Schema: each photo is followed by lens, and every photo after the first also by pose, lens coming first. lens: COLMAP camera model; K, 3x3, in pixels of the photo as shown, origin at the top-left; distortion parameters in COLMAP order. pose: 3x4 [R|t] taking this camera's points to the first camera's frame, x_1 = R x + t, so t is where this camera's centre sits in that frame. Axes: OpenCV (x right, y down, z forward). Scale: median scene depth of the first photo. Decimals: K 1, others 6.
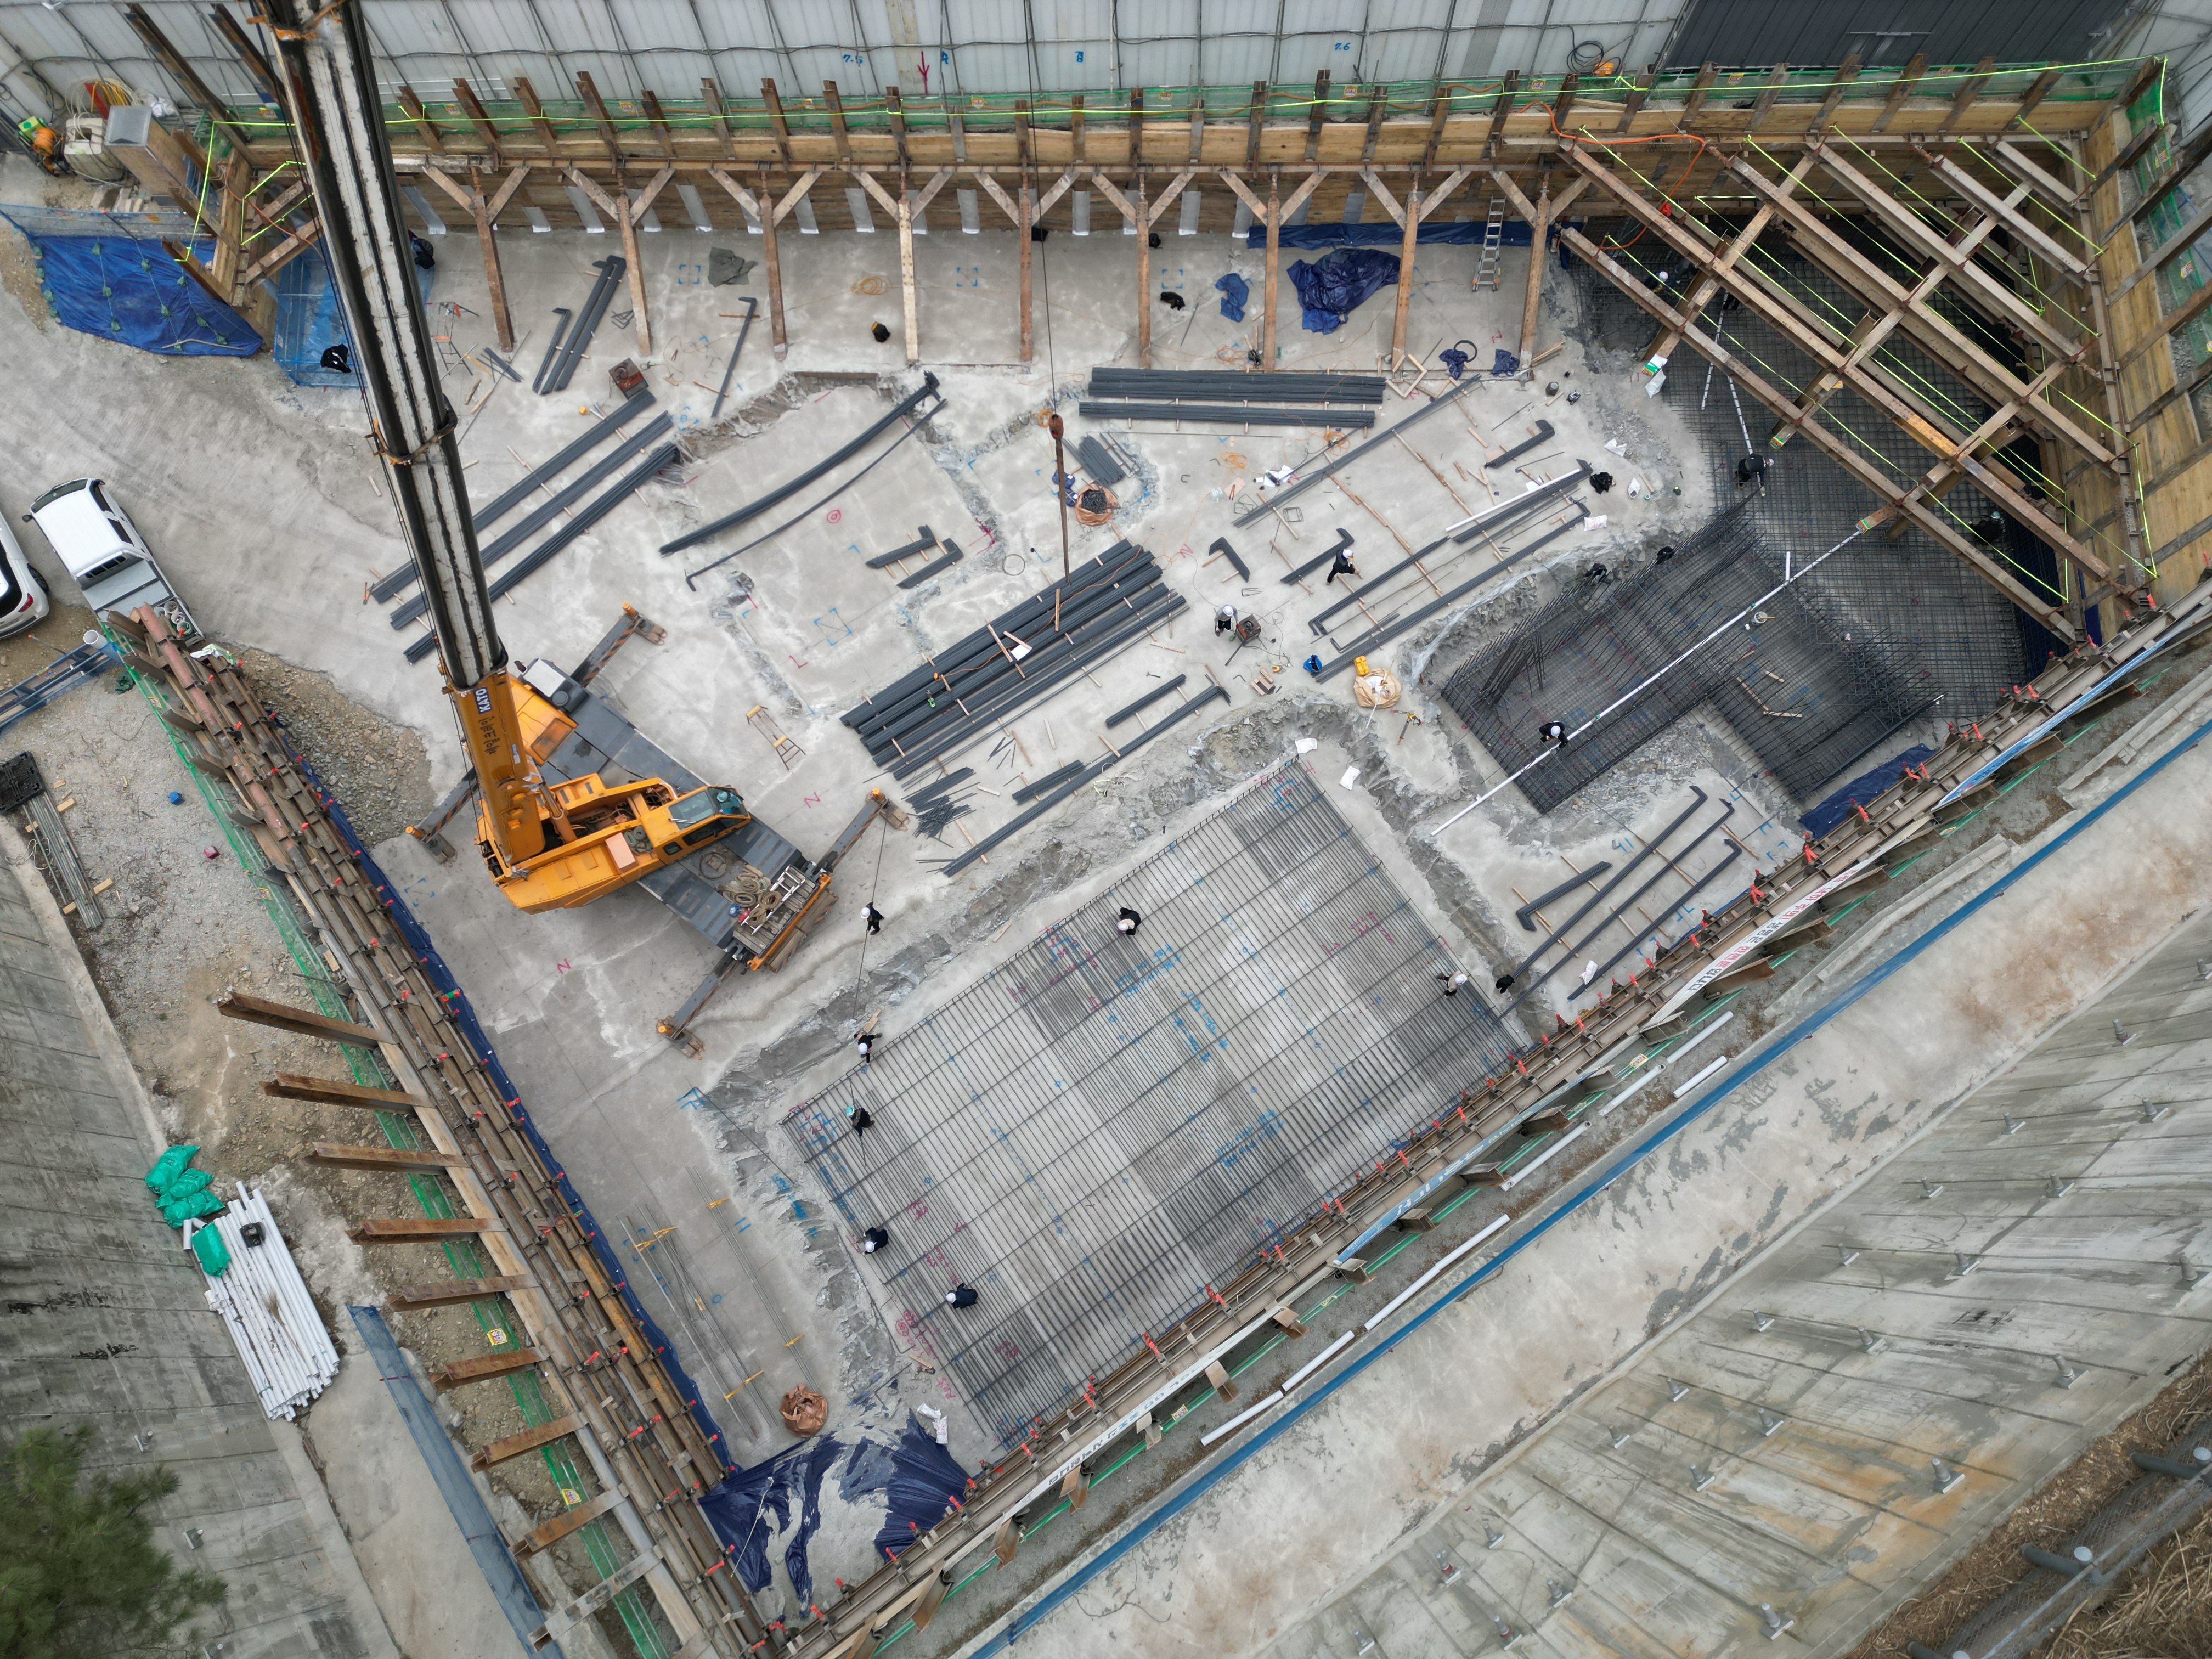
lens RADIAL K [[1535.9, 0, 1106.0], [0, 1535.9, 803.7], [0, 0, 1]] dist [0.081954, -0.071720]
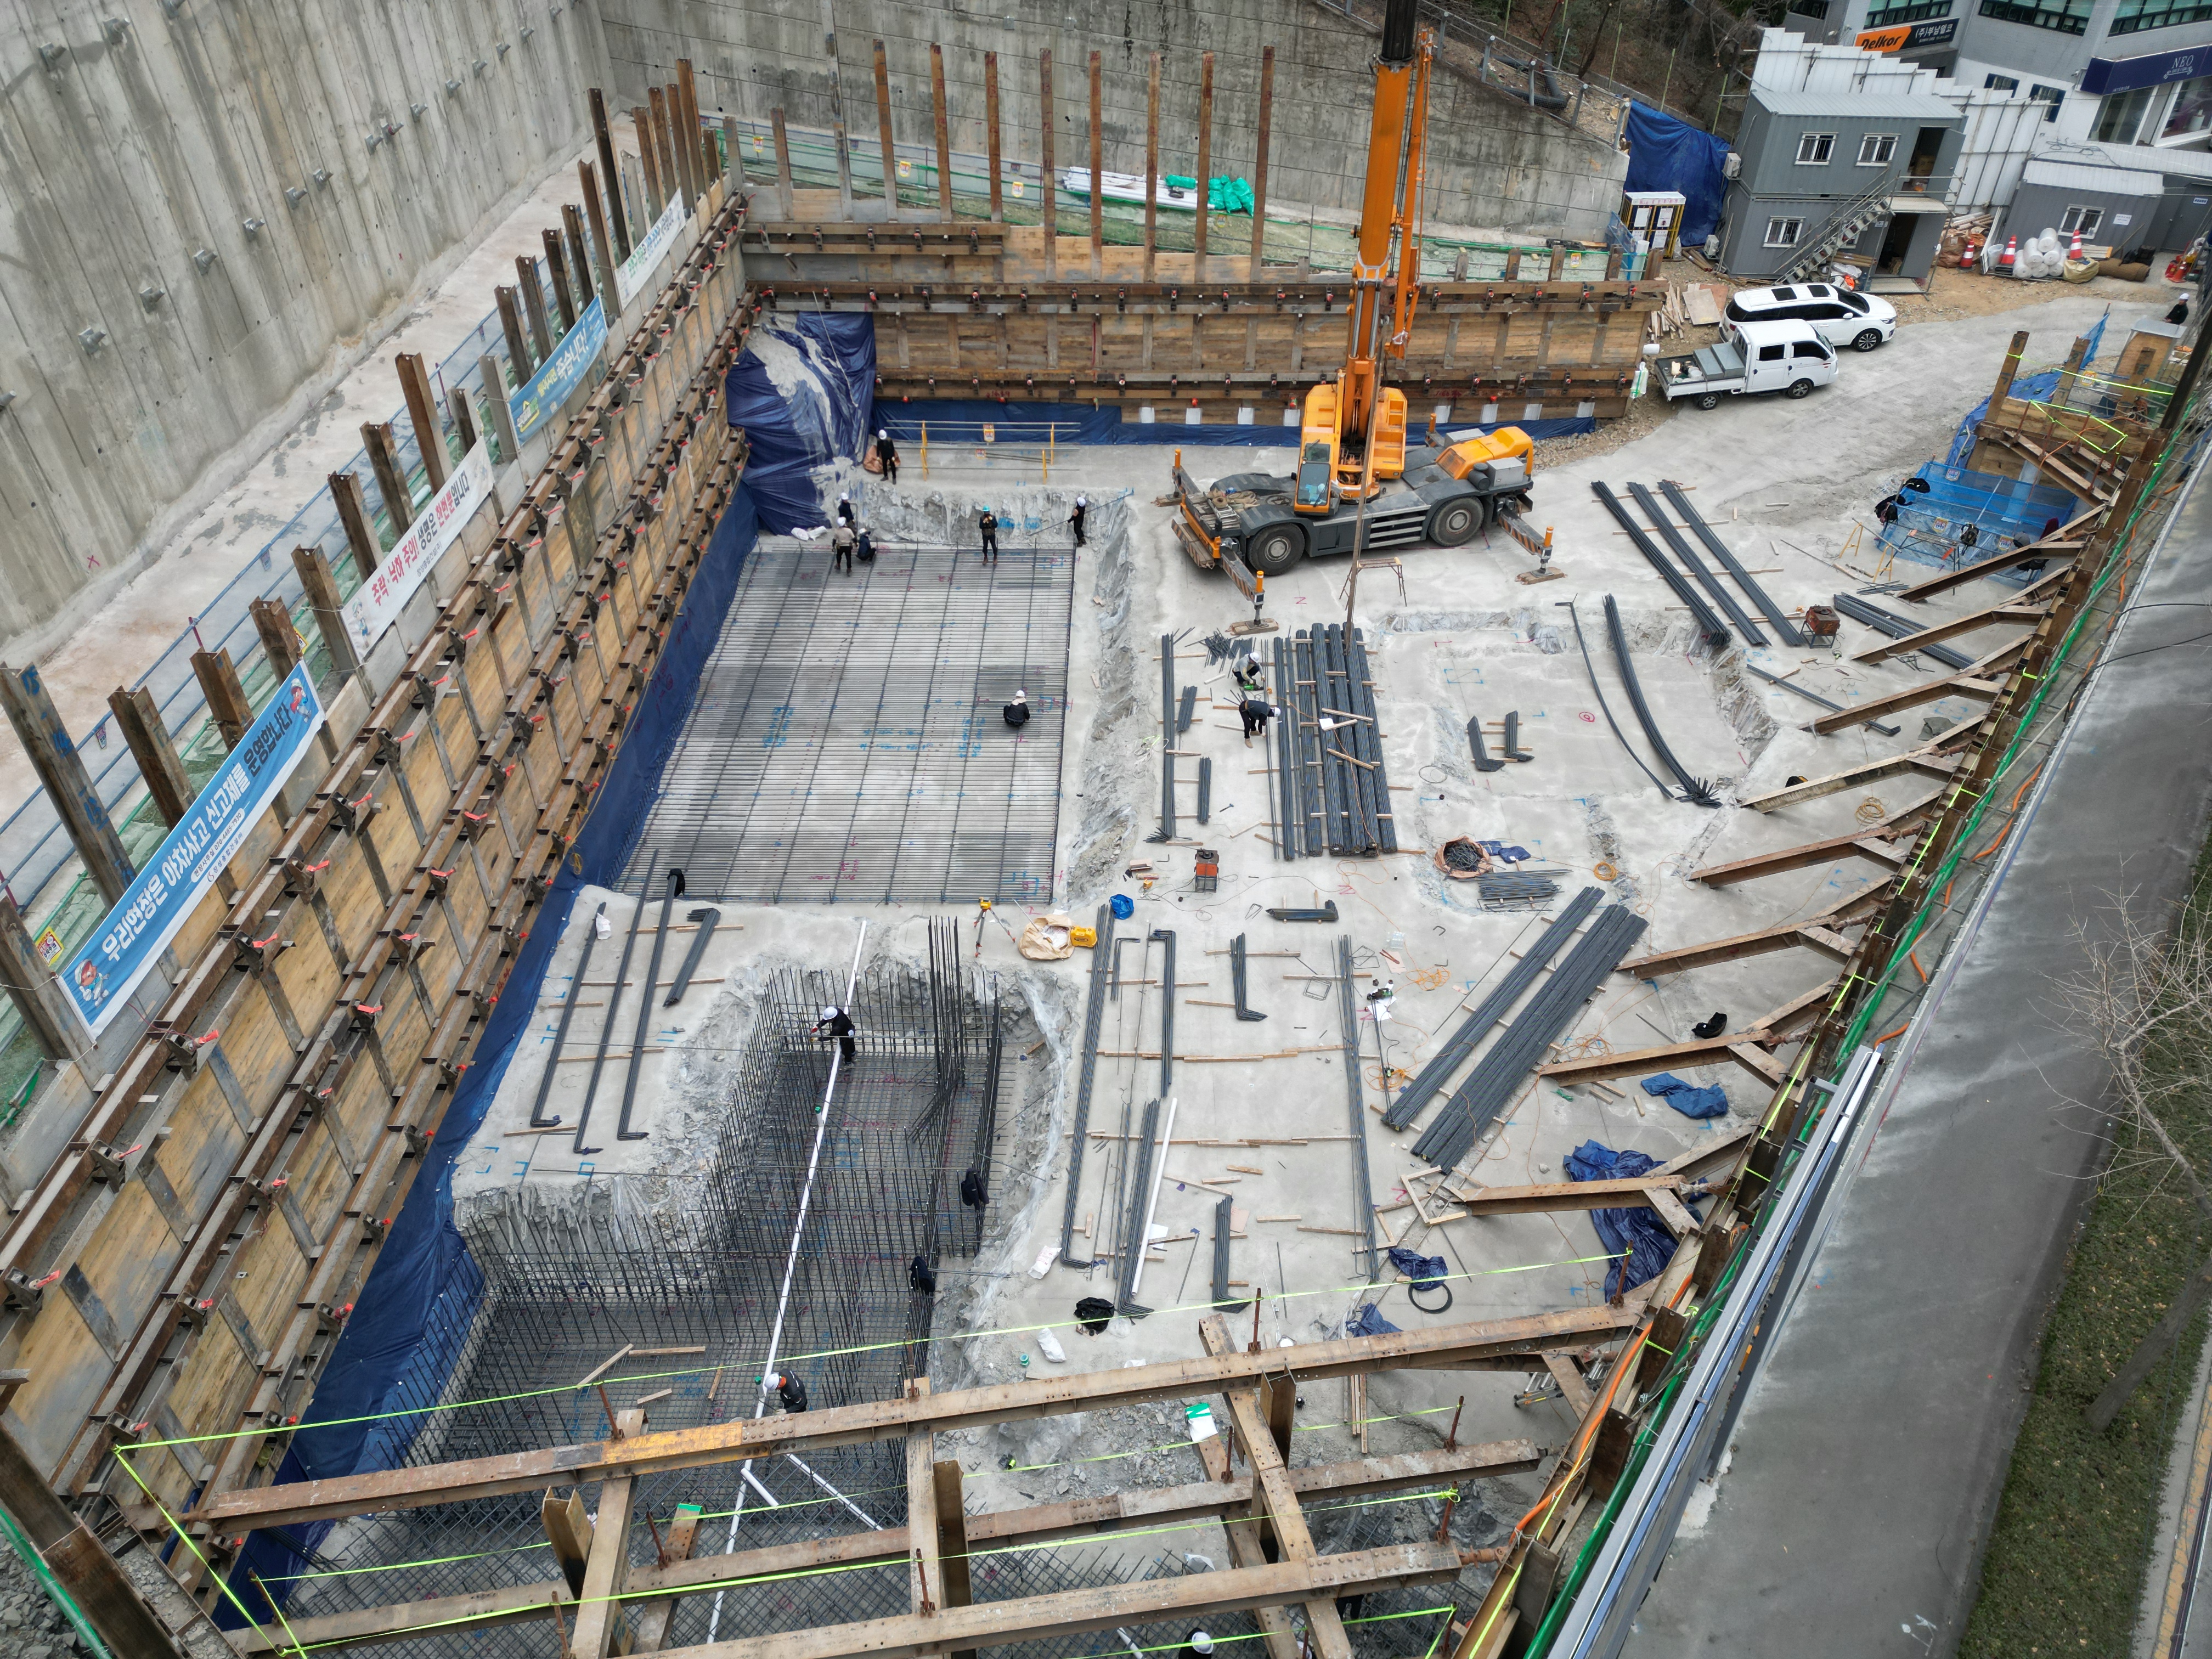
lens RADIAL K [[1535.9, 0, 1094.3], [0, 1535.9, 836.3], [0, 0, 1]] dist [0.081954, -0.071720]
pose [[-0.599327, 0.504069, -0.621870, 0.591497], [-0.774415, -0.168375, 0.609862, -0.531203], [0.202705, 0.847092, 0.491270, 0.575325]]
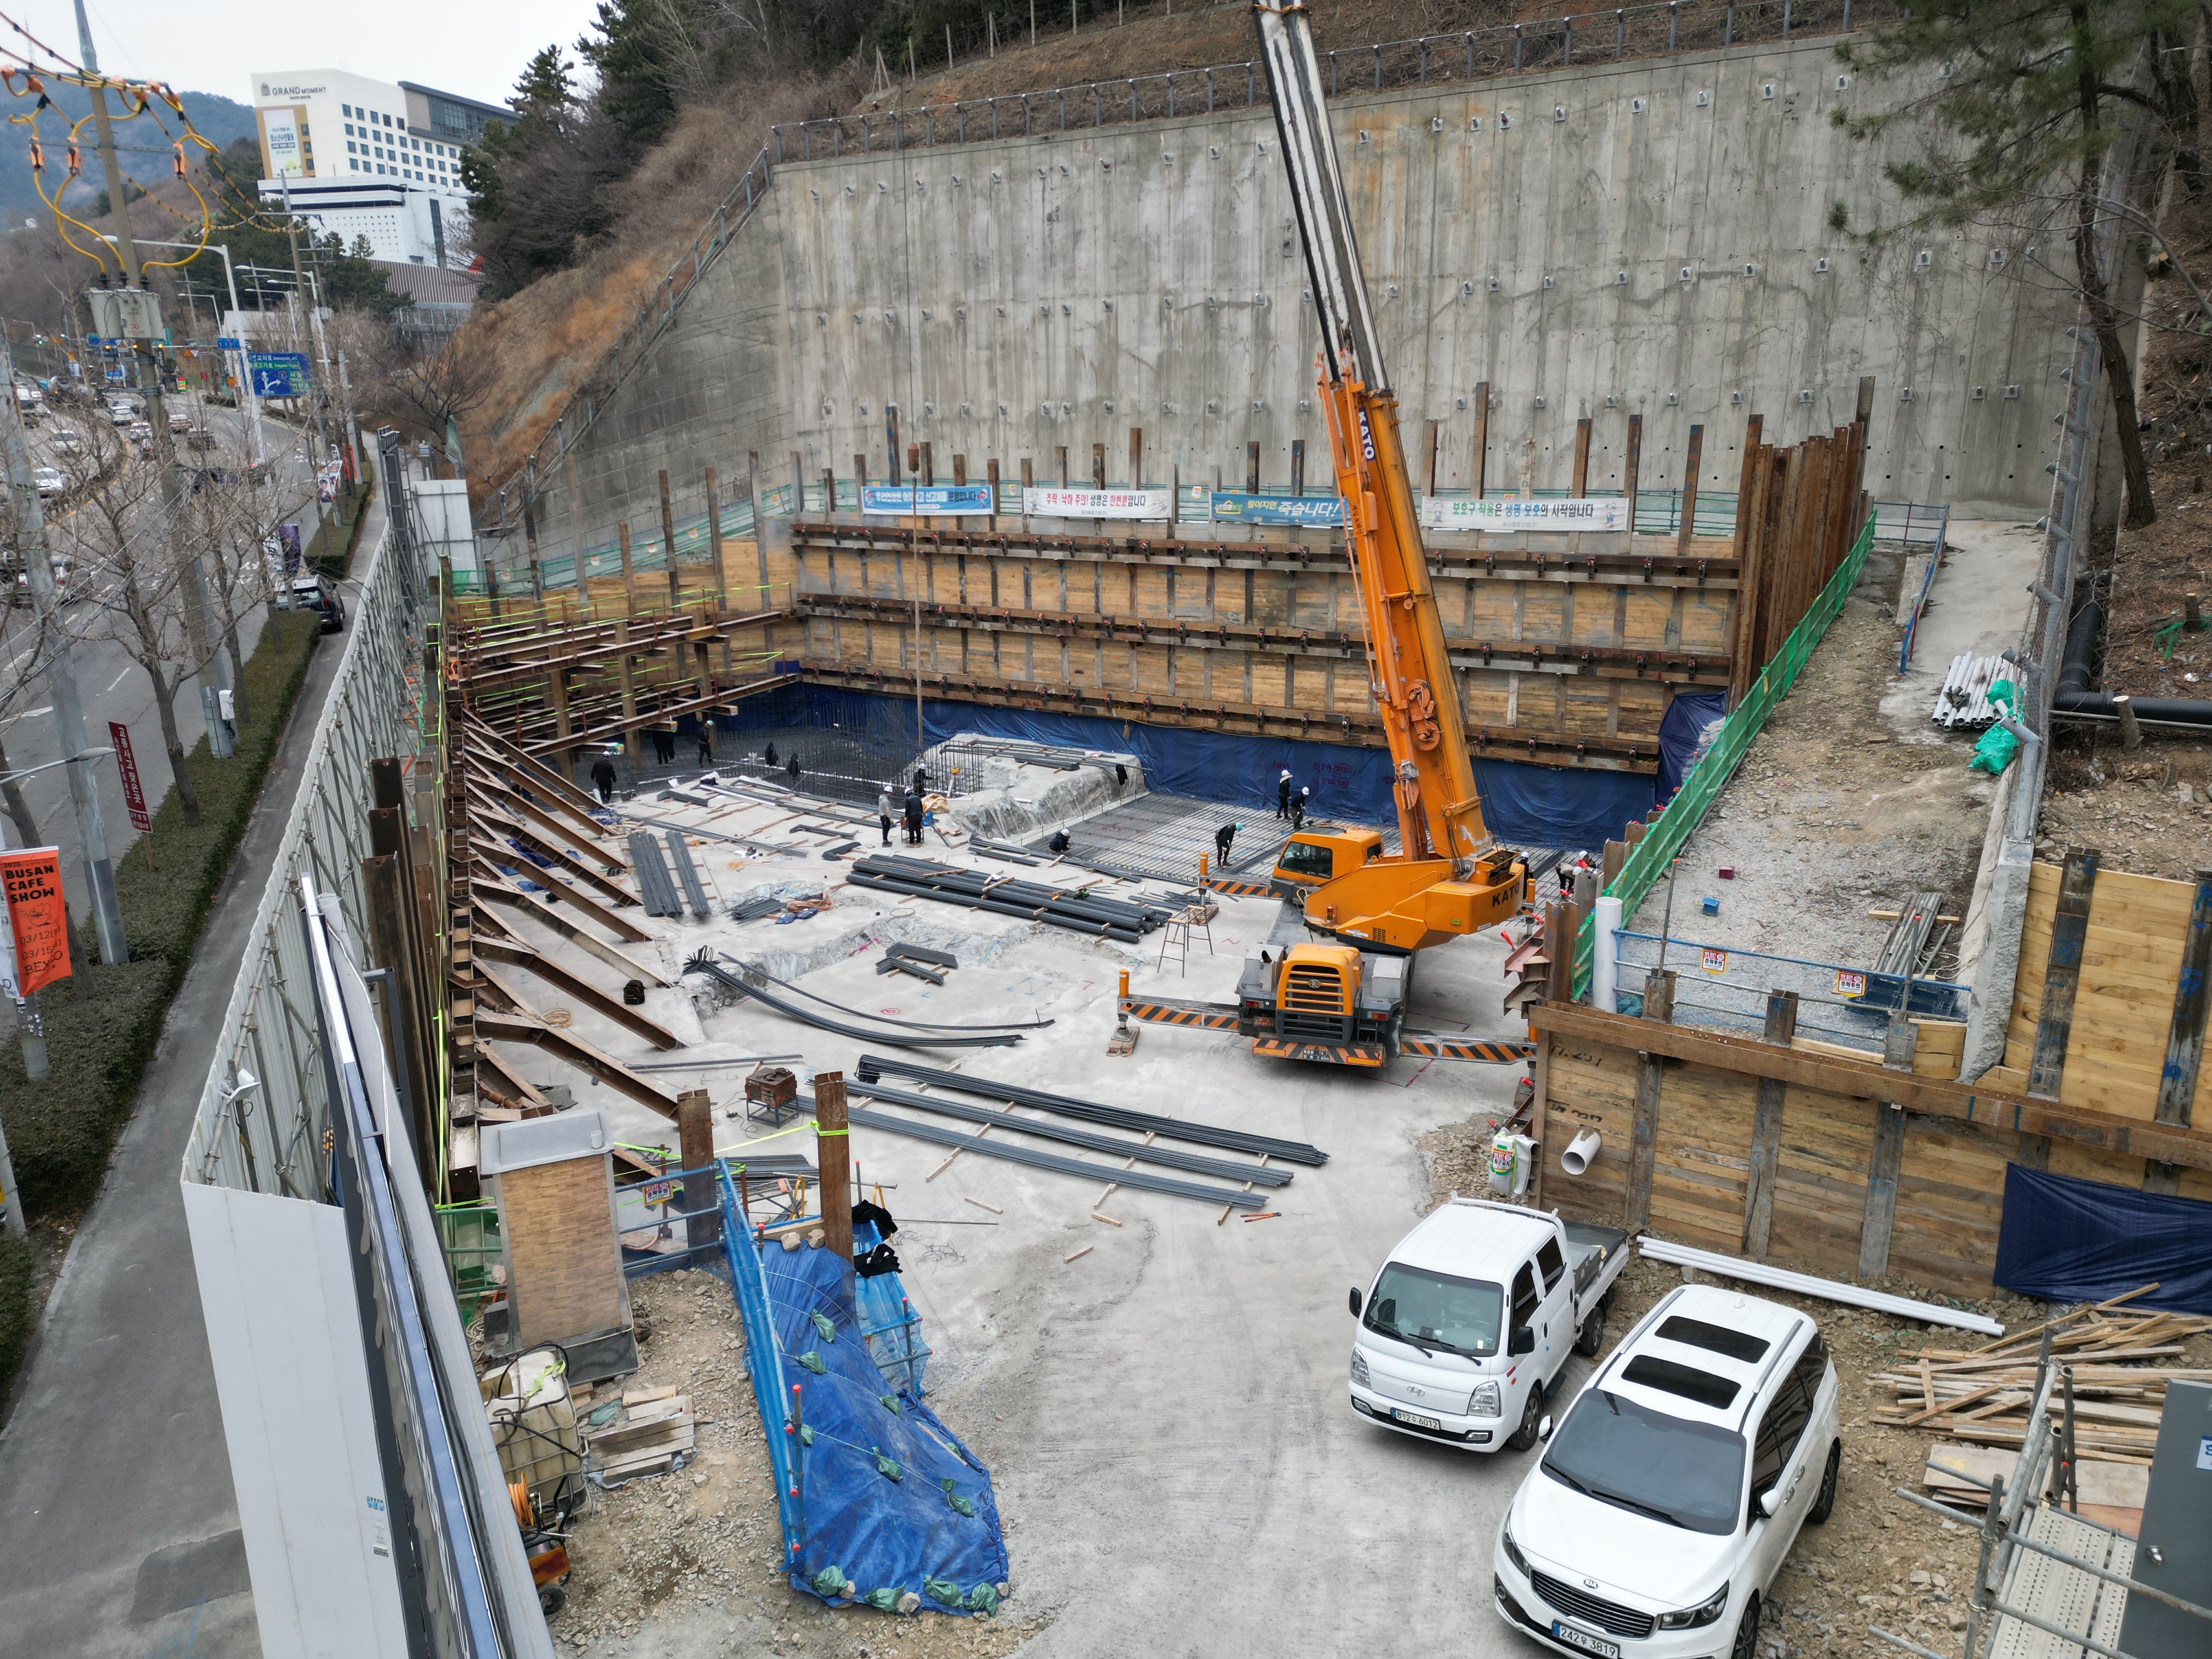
lens RADIAL K [[1535.9, 0, 1103.1], [0, 1535.9, 820.1], [0, 0, 1]] dist [0.081954, -0.071720]
pose [[-0.381709, -0.229260, 0.895398, -0.914085], [0.901088, 0.123360, 0.415720, -0.435109], [-0.205765, 0.965516, 0.159496, 0.774540]]
